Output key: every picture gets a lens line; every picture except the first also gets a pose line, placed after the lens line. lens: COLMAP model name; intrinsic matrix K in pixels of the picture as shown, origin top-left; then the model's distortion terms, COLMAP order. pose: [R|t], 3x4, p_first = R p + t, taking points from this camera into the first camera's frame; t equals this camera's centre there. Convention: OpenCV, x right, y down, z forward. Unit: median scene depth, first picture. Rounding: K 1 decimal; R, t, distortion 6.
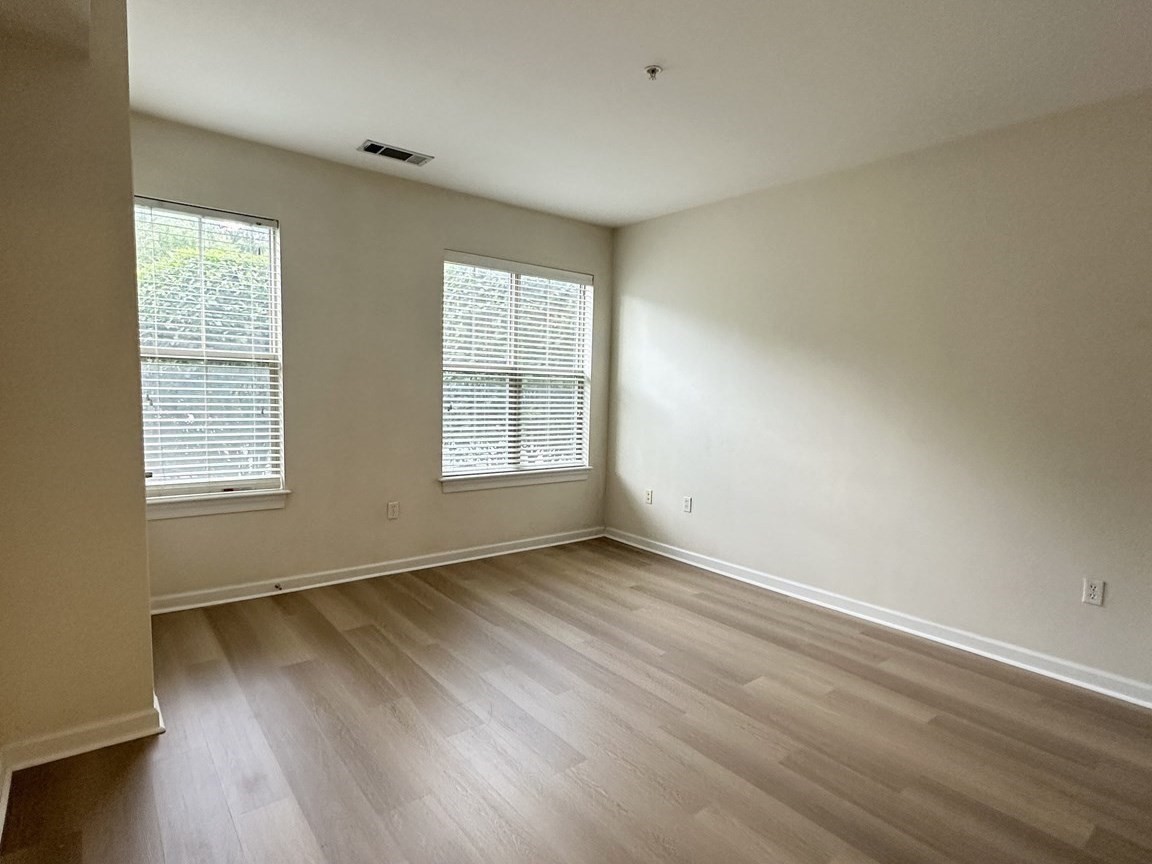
lens RADIAL K [[616.2, 0, 573.8], [0, 616.2, 453.7], [0, 0, 1]] dist [0.000274, 0.000590]
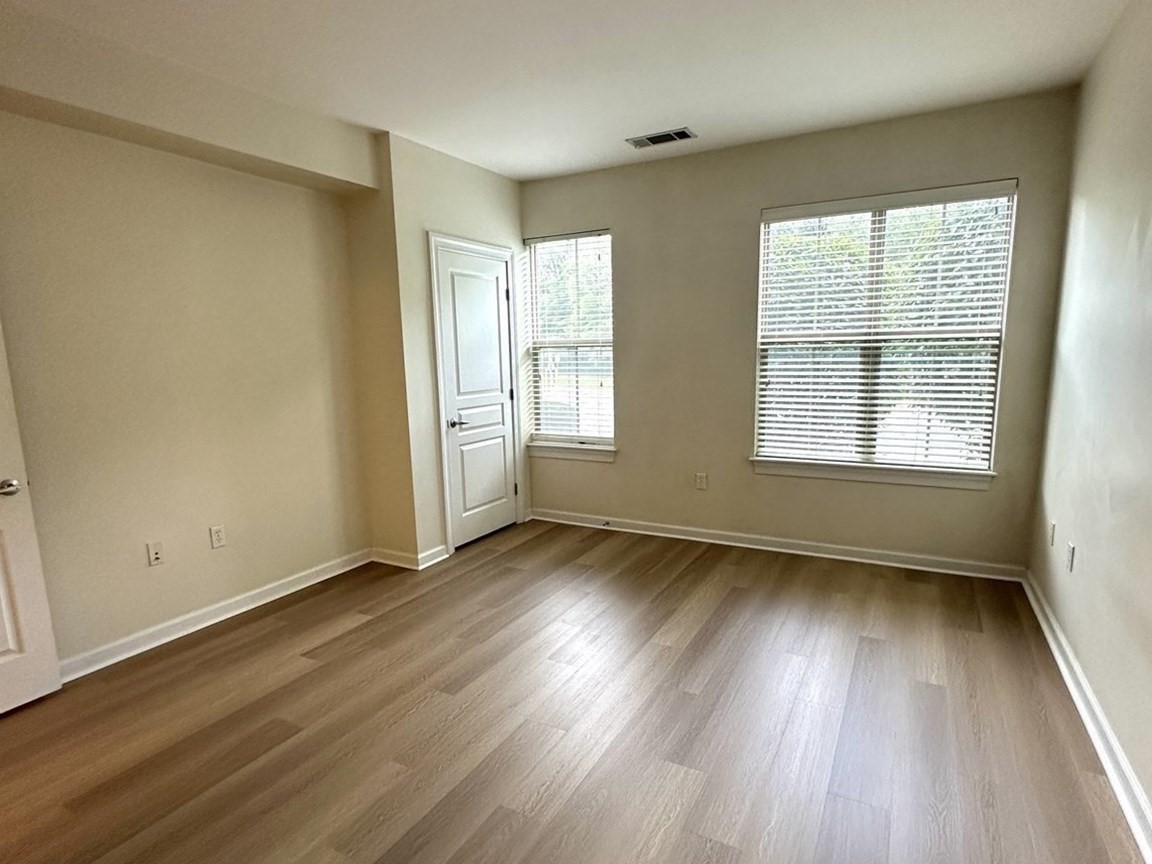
lens RADIAL K [[616.2, 0, 573.8], [0, 616.2, 453.7], [0, 0, 1]] dist [0.000274, 0.000590]
pose [[0.394486, 0.113625, -0.911850, 0.541075], [-0.075011, 0.992996, 0.091285, -0.030699], [0.915835, 0.032388, 0.400246, 0.370446]]
